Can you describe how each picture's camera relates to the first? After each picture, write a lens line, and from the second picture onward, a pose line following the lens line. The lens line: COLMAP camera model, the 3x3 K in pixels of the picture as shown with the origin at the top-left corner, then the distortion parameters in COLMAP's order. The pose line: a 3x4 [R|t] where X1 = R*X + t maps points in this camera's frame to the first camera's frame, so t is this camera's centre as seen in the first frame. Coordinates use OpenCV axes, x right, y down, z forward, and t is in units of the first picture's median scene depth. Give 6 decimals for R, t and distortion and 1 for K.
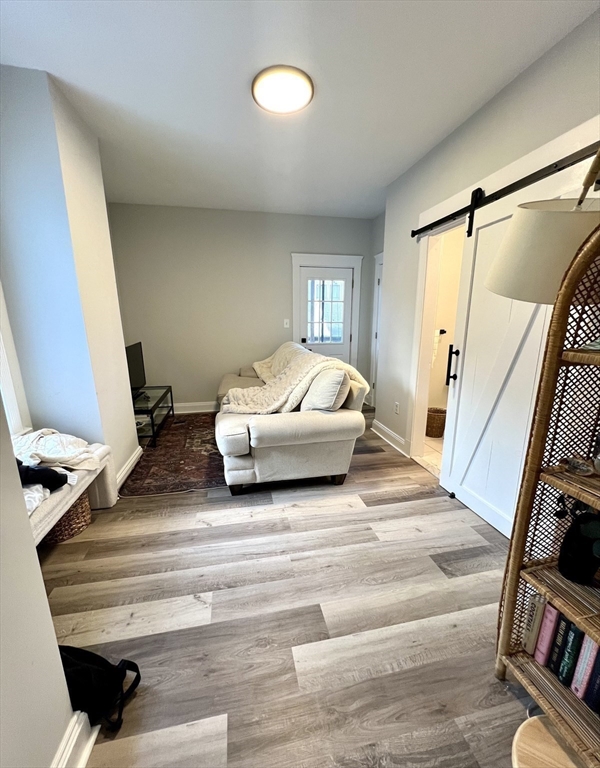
lens RADIAL K [[309.1, 0, 300.0], [0, 309.1, 384.0], [0, 0, 1]] dist [-0.000479, -0.000066]
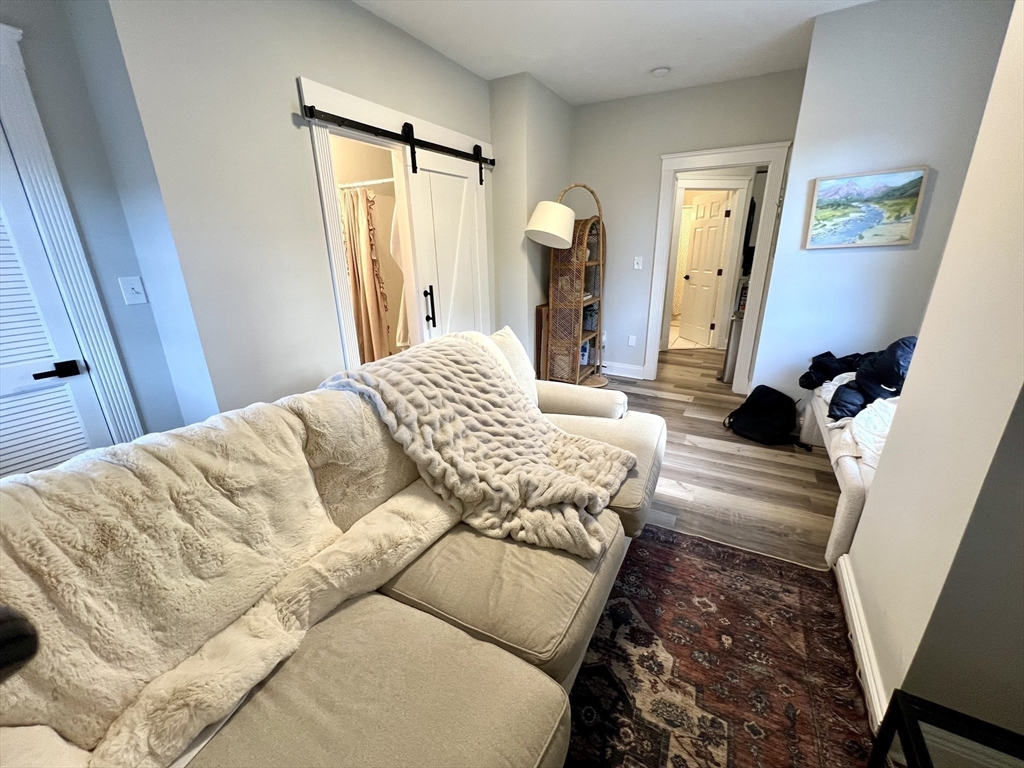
lens RADIAL K [[410.8, 0, 512.0], [0, 410.8, 384.0], [0, 0, 1]] dist [0.002266, 0.000218]
pose [[-0.747305, -0.193008, 0.635833, -0.617786], [0.166991, 0.871626, 0.460850, -0.437069], [-0.643156, 0.450574, -0.619139, 1.867767]]
